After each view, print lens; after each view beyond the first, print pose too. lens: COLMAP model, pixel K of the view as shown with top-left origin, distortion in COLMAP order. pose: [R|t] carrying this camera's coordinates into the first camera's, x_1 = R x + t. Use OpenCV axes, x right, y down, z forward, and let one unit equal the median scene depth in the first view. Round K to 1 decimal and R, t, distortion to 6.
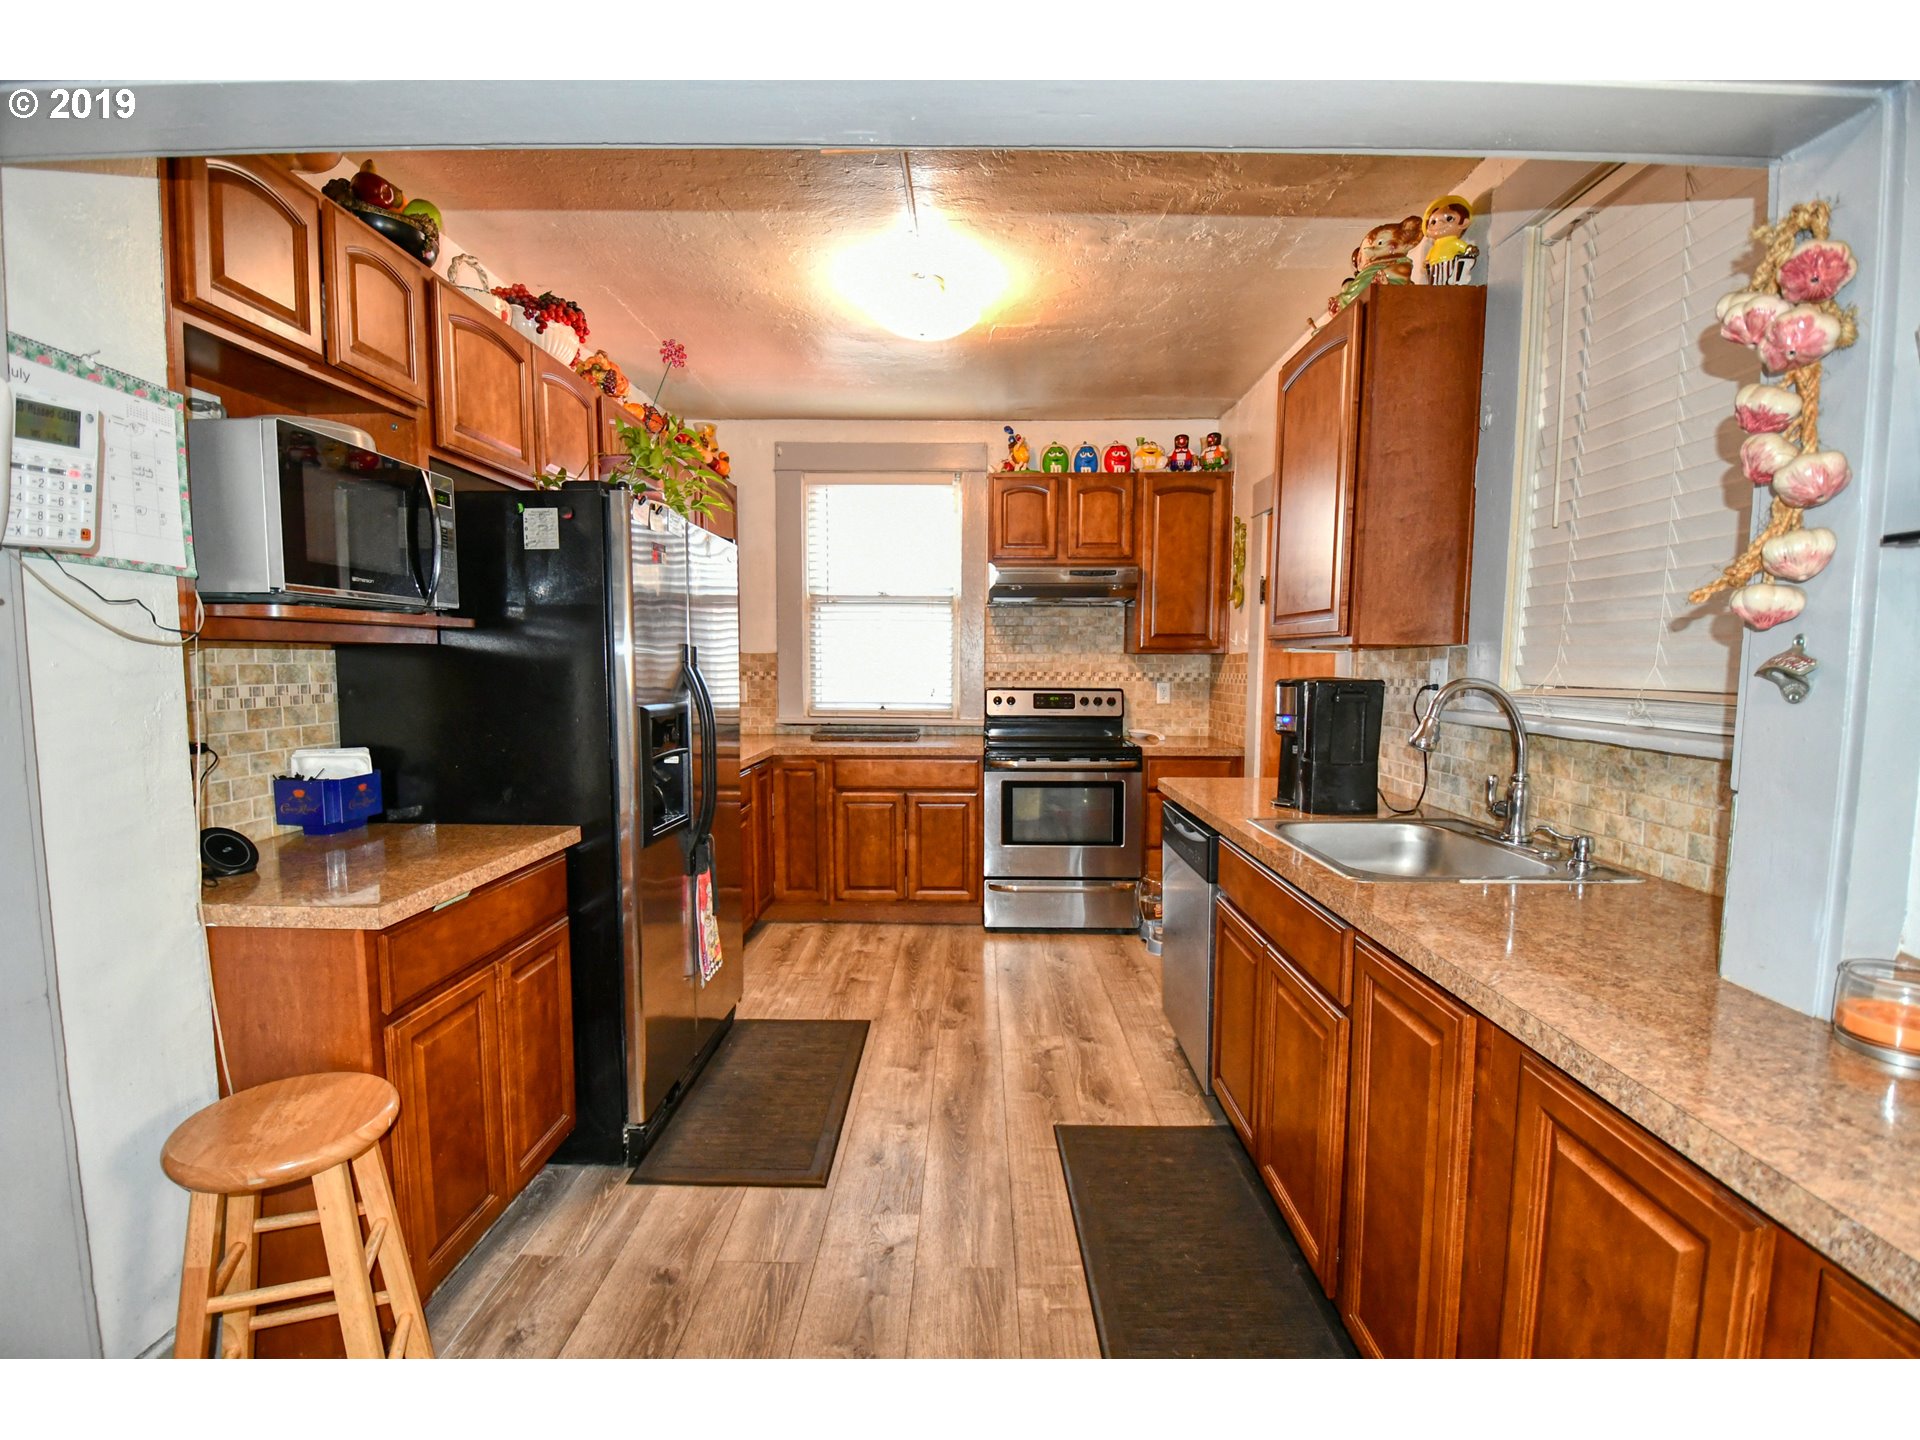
lens RADIAL K [[838.1, 0, 957.1], [0, 838.1, 729.0], [0, 0, 1]] dist [0.008270, -0.017089]
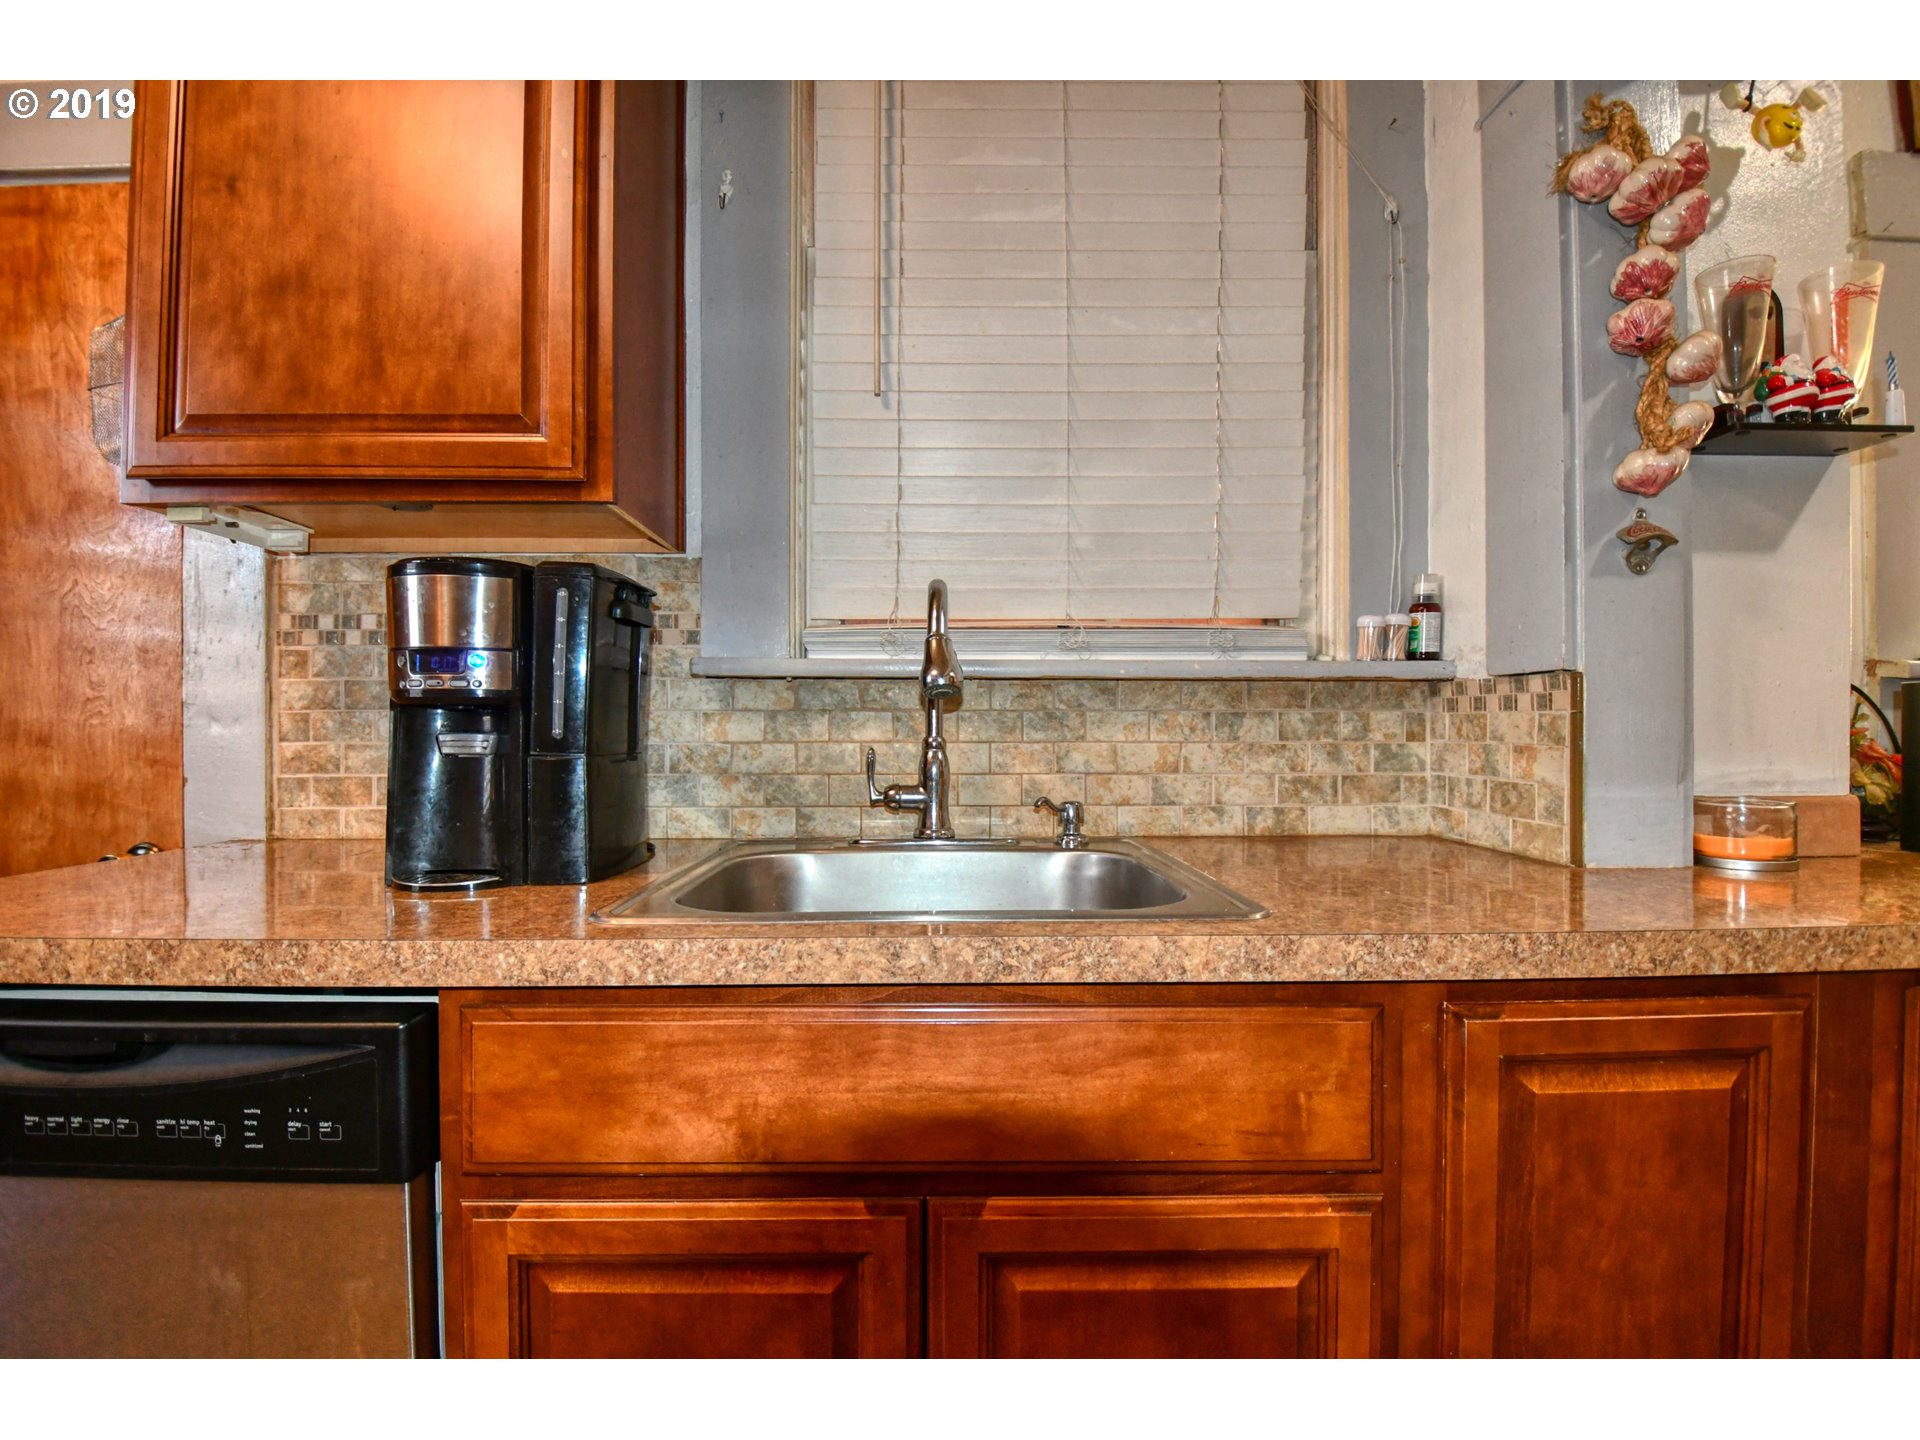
lens RADIAL K [[867.4, 0, 956.9], [0, 867.4, 739.3], [0, 0, 1]] dist [-0.022832, -0.001499]
pose [[-0.036942, -0.009750, 0.999270, -0.010550], [0.083003, 0.996467, 0.012791, 0.040420], [-0.995864, 0.083415, -0.036002, 0.845240]]
